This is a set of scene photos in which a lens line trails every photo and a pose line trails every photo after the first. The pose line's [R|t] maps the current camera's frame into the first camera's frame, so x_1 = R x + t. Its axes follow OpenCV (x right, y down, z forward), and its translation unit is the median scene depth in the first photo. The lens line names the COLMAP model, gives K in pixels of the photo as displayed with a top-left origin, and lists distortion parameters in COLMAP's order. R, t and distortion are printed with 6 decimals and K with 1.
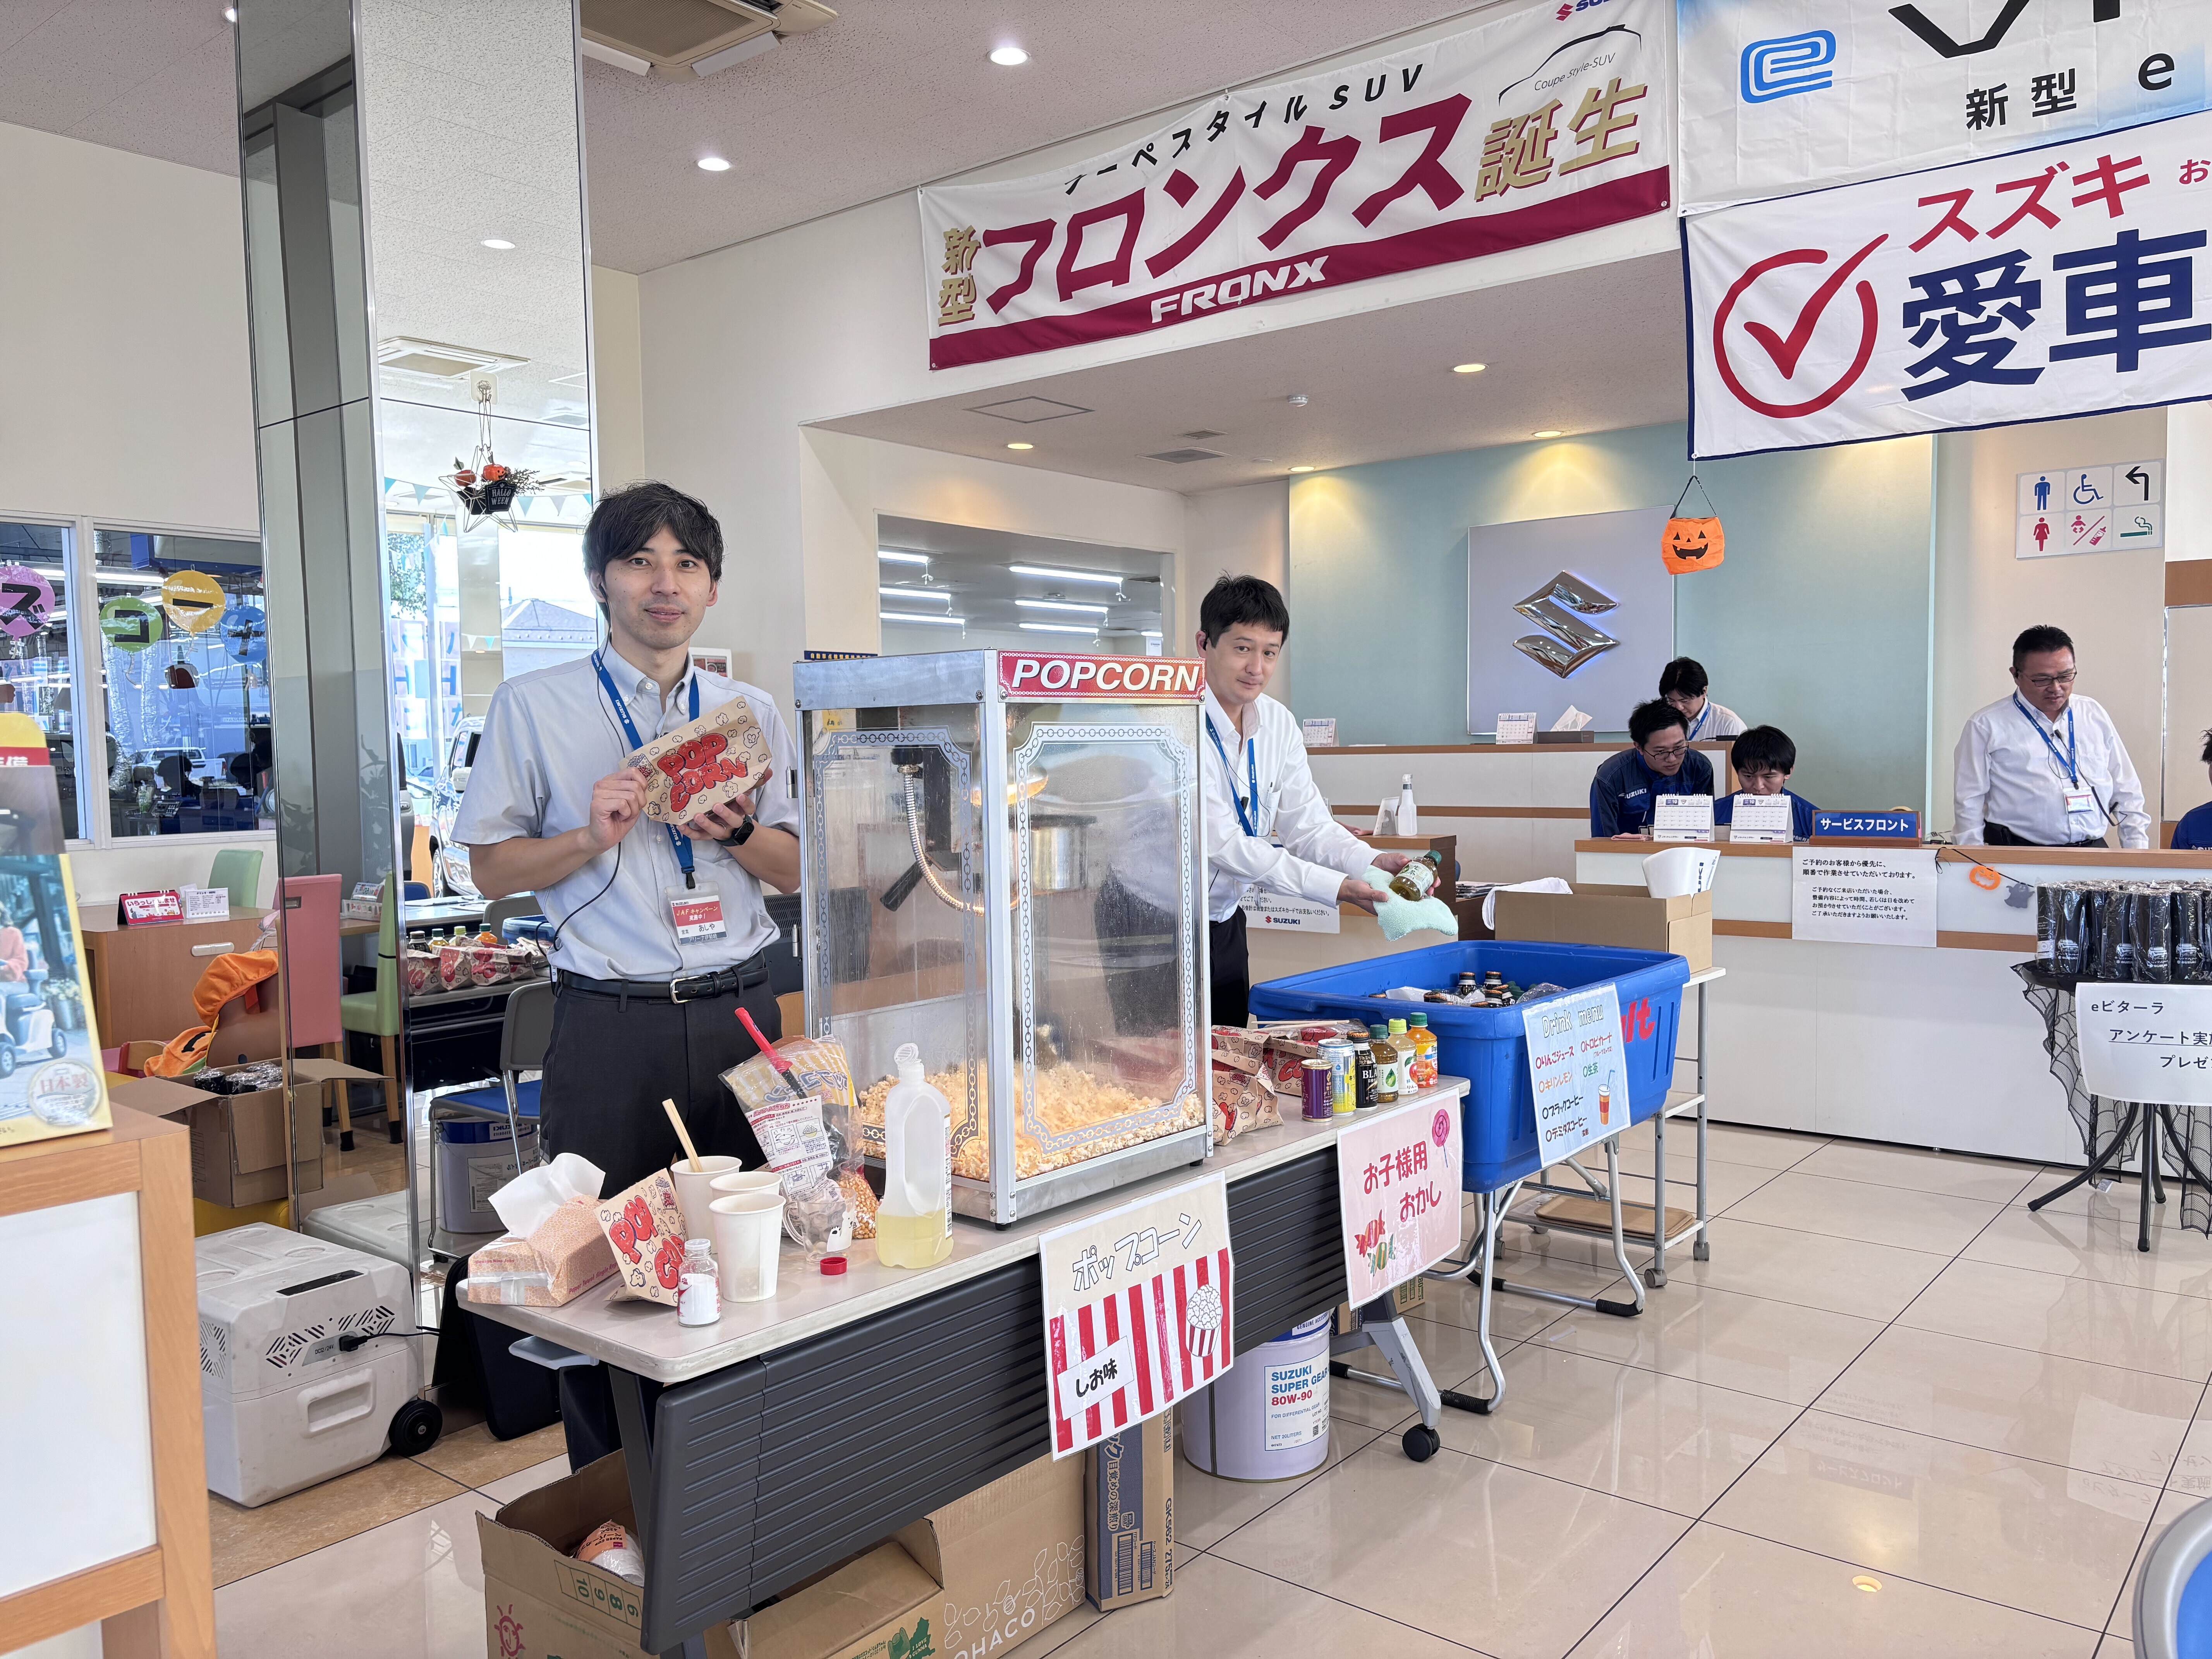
lens RADIAL K [[1671.9, 0, 1106.0], [0, 1671.9, 829.5], [0, 0, 1]] dist [0.059728, -0.068538]
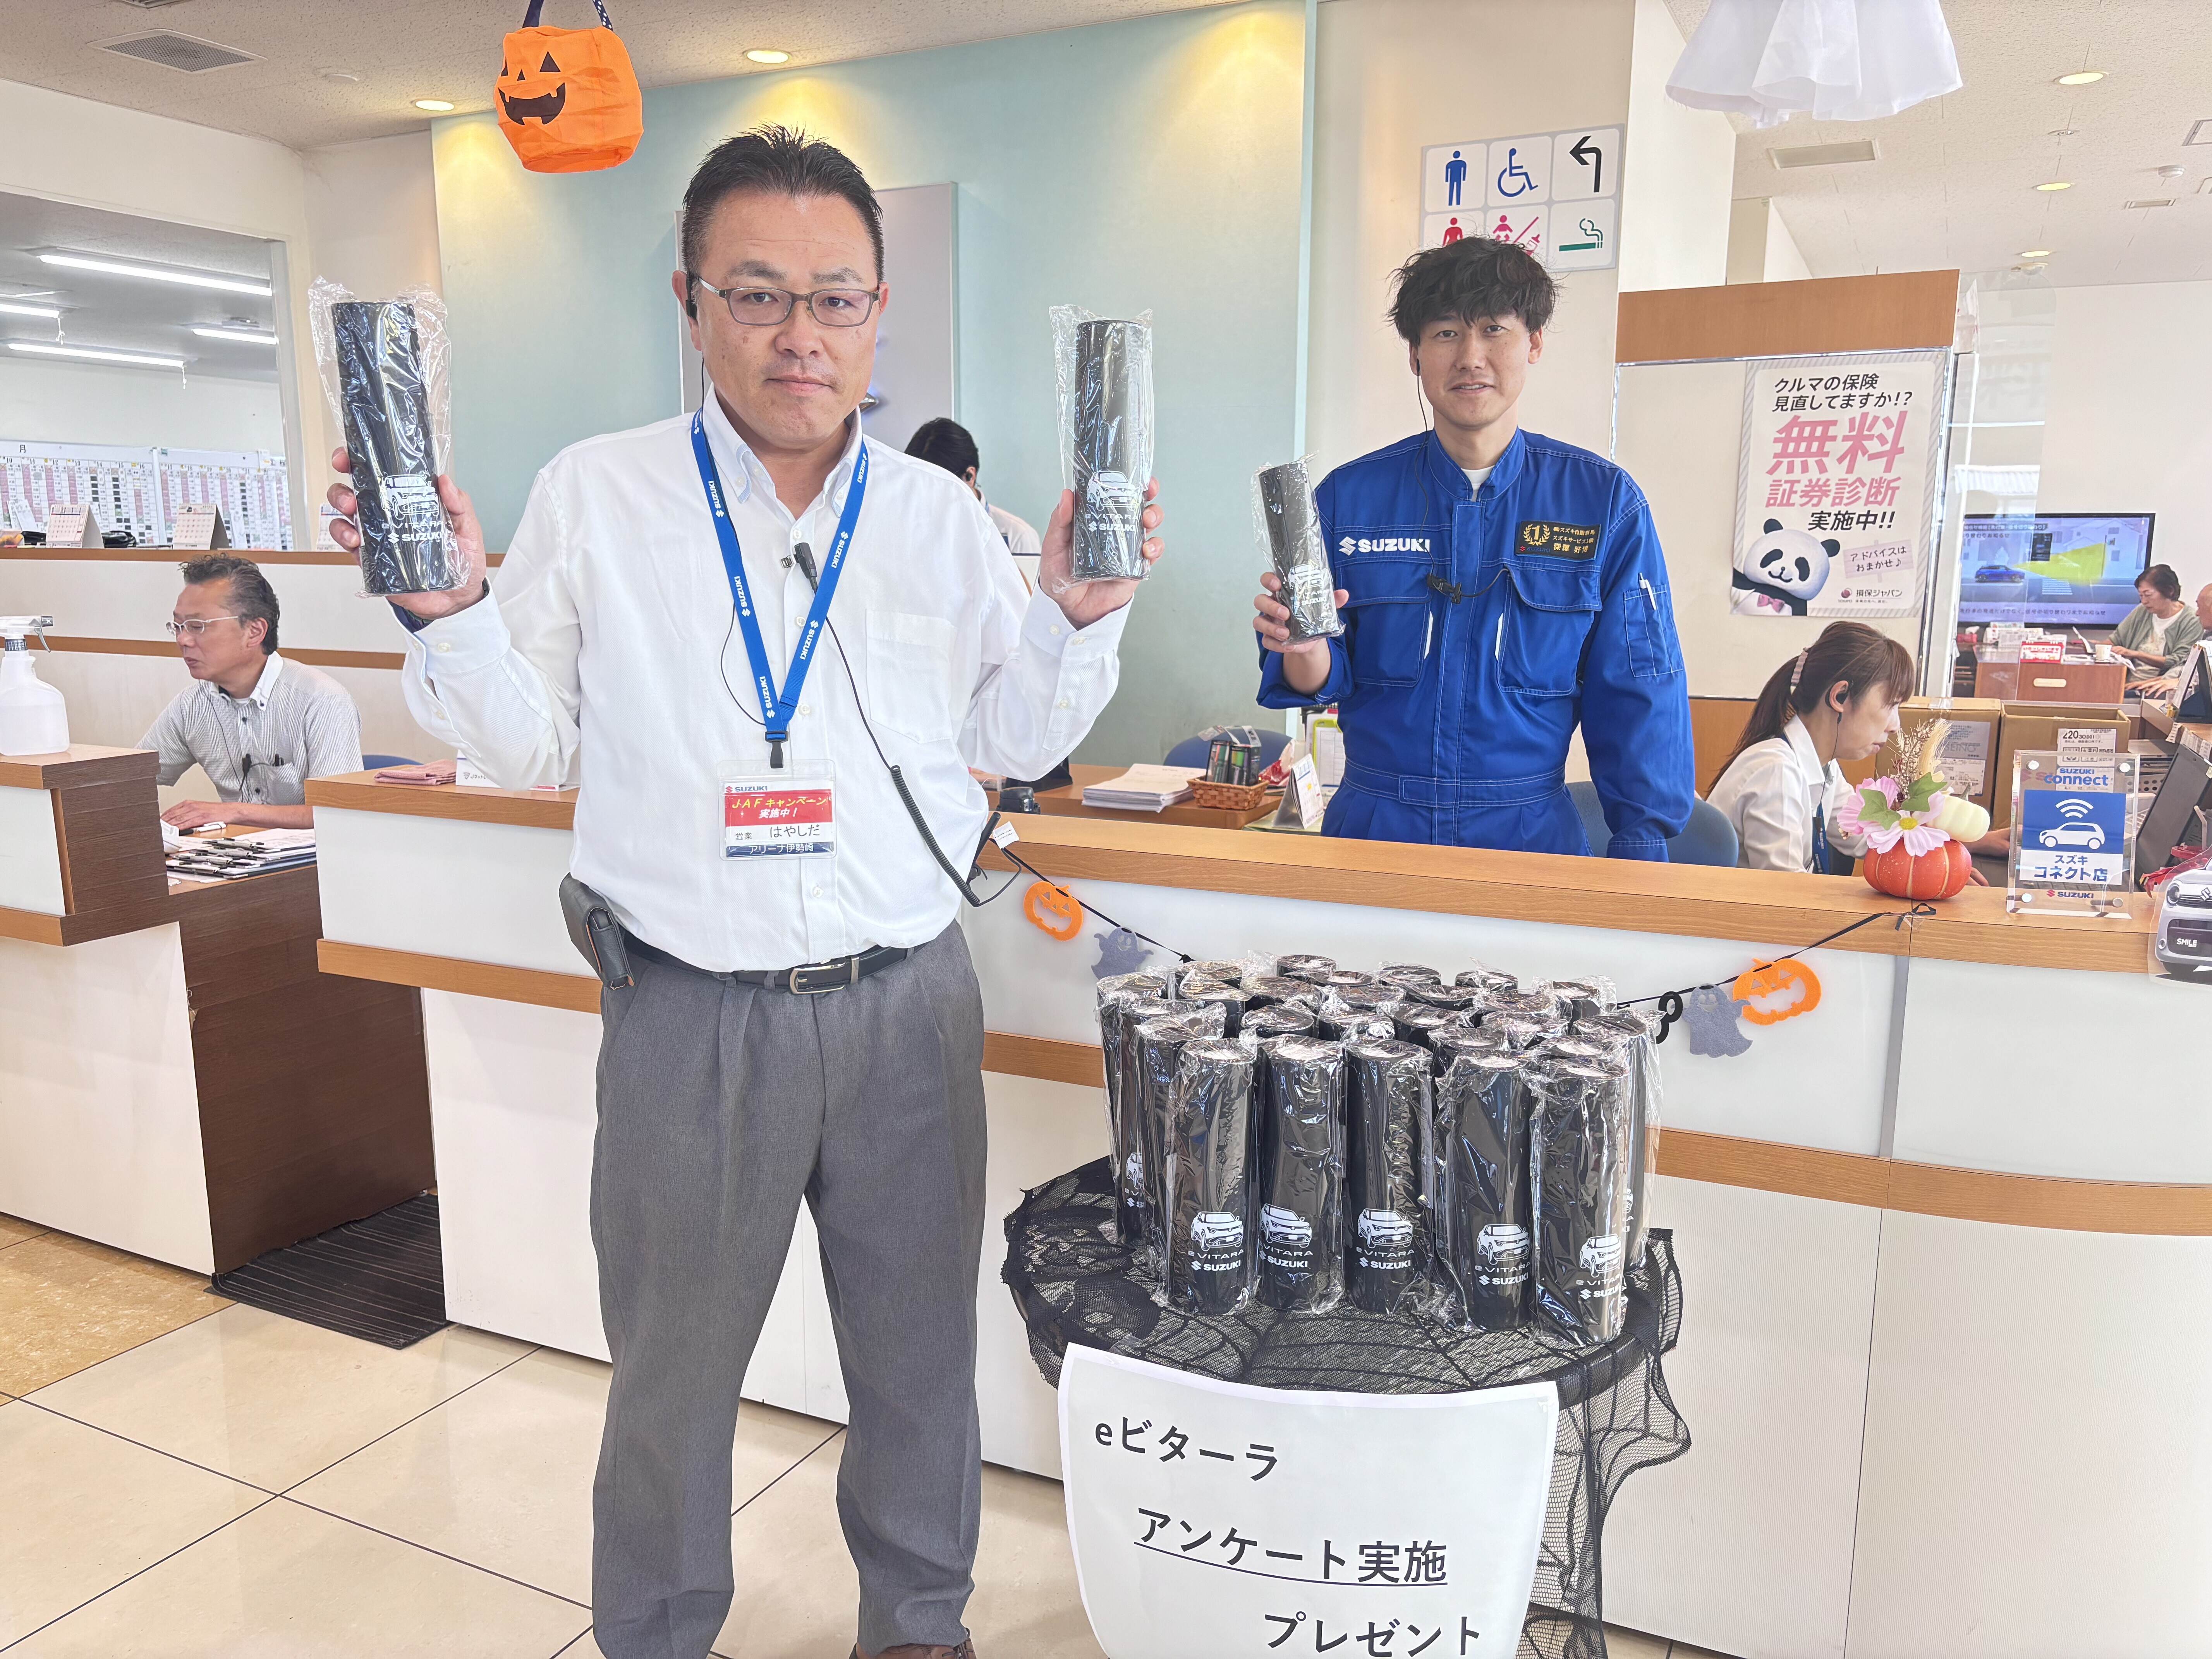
lens RADIAL K [[1671.9, 0, 1106.0], [0, 1671.9, 829.5], [0, 0, 1]] dist [0.059728, -0.068538]
pose [[0.975233, -0.016196, 0.220588, 0.414692], [-0.008964, 0.993602, 0.112583, -0.034894], [-0.221000, -0.111772, 0.968848, 0.566639]]
